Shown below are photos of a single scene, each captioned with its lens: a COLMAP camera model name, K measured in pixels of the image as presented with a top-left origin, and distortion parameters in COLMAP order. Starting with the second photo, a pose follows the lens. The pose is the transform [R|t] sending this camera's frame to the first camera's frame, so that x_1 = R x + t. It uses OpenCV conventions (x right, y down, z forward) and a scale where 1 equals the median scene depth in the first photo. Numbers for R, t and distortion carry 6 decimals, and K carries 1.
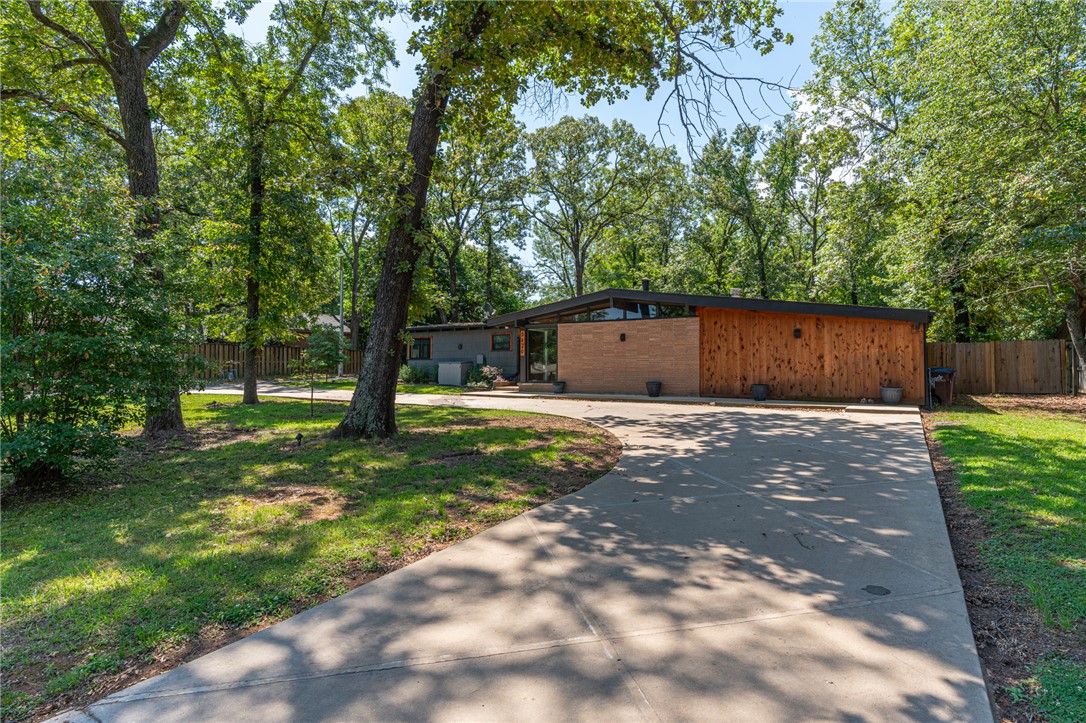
lens RADIAL K [[576.7, 0, 543.0], [0, 576.7, 361.5], [0, 0, 1]] dist [0.000426, 0.000033]
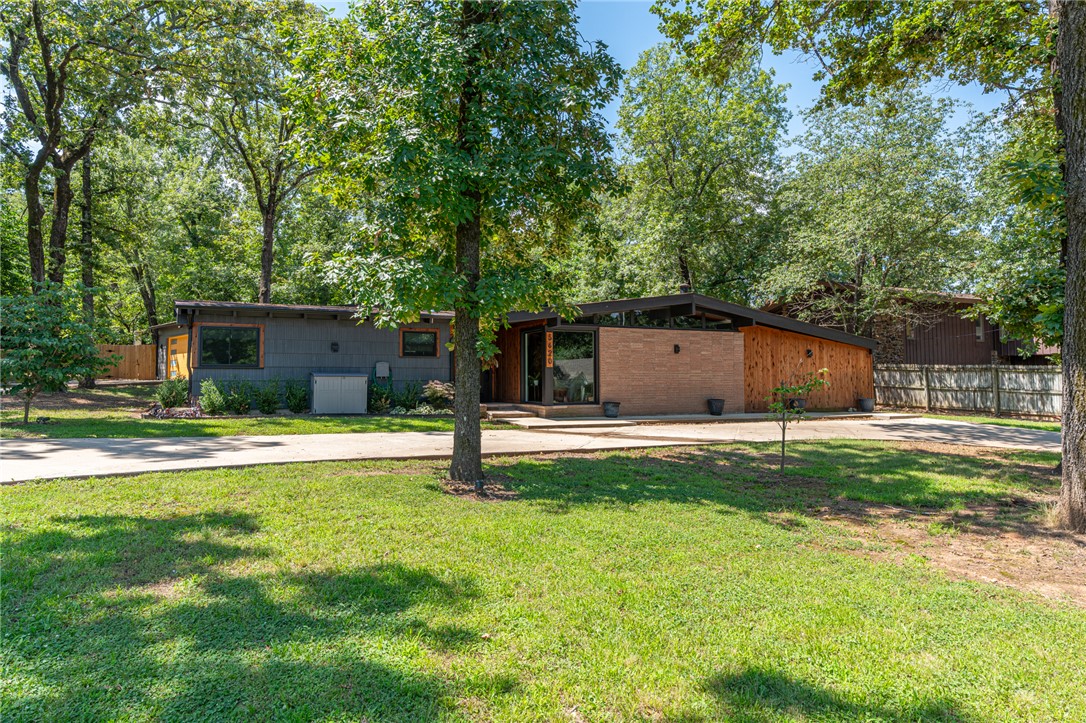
lens RADIAL K [[655.0, 0, 543.0], [0, 655.0, 361.5], [0, 0, 1]] dist [0.004791, 0.000246]
pose [[0.548940, 0.023952, 0.835518, -0.790697], [-0.011241, 0.999710, -0.021274, 0.000733], [-0.835786, 0.002287, 0.549051, 0.613749]]
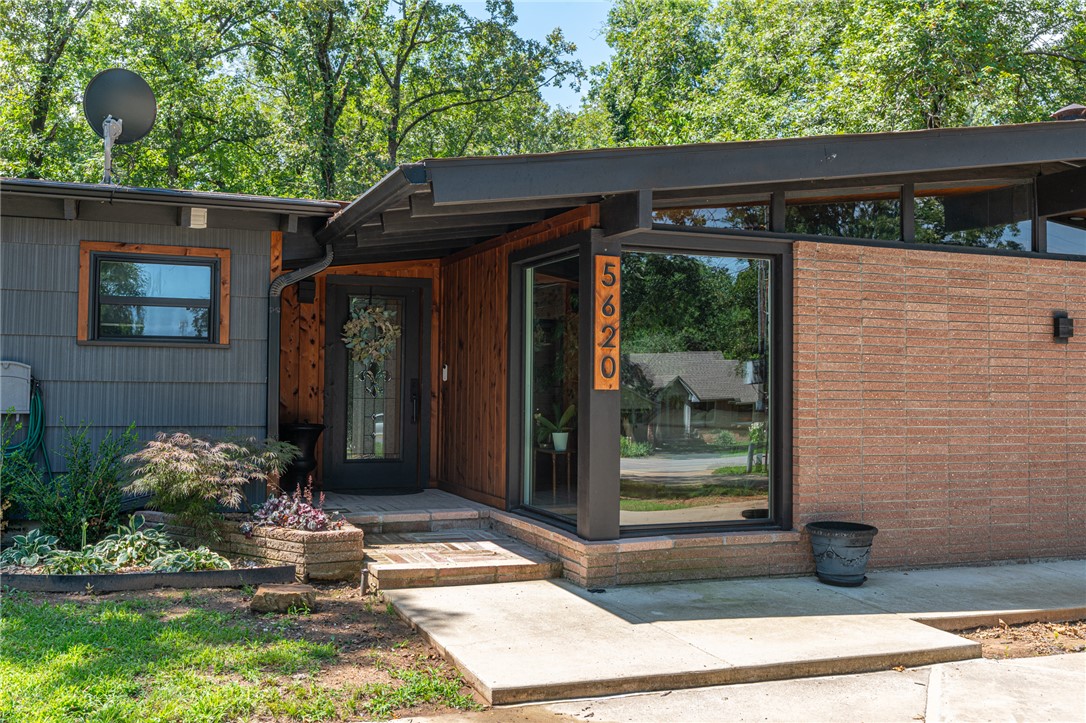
lens RADIAL K [[1031.9, 0, 543.0], [0, 1031.9, 361.5], [0, 0, 1]] dist [-0.007875, -0.000179]
pose [[0.603228, 0.024416, 0.797195, -0.341502], [-0.024491, 0.999627, -0.012085, -0.015839], [-0.797192, -0.012234, 0.603601, 0.896123]]
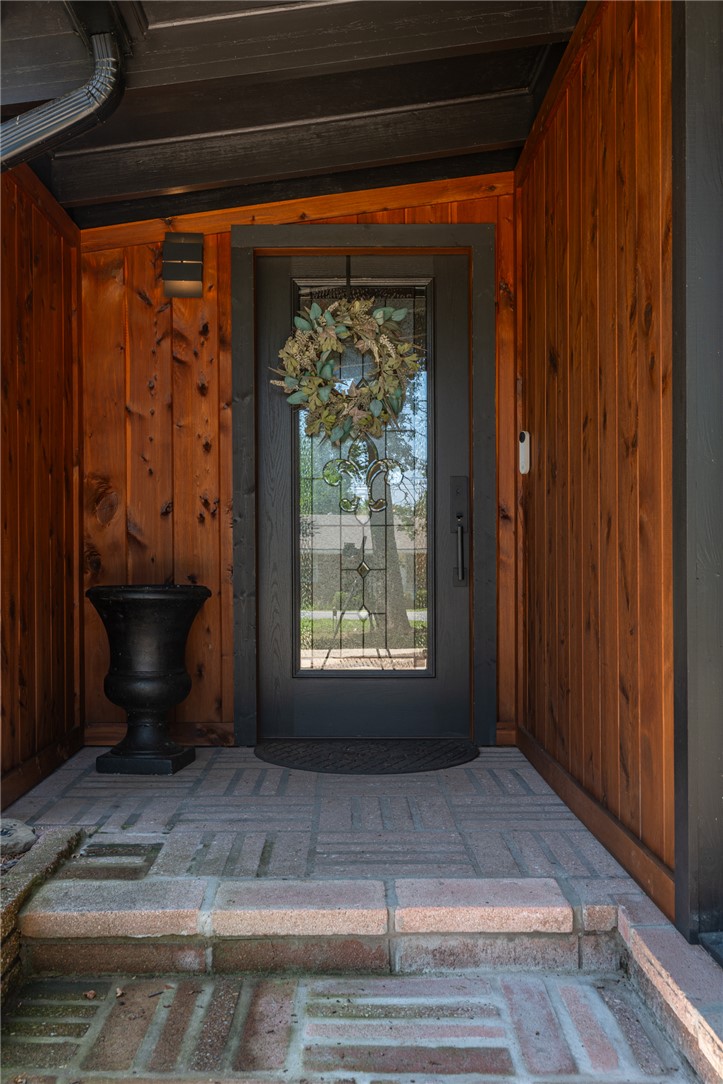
lens RADIAL K [[1011.3, 0, 361.5], [0, 1011.3, 542.0], [0, 0, 1]] dist [-0.000984, -0.003281]
pose [[0.856046, 0.002785, 0.516892, -0.082124], [-0.005691, 0.999976, 0.004036, 0.001554], [-0.516868, -0.006397, 0.856041, 1.100017]]
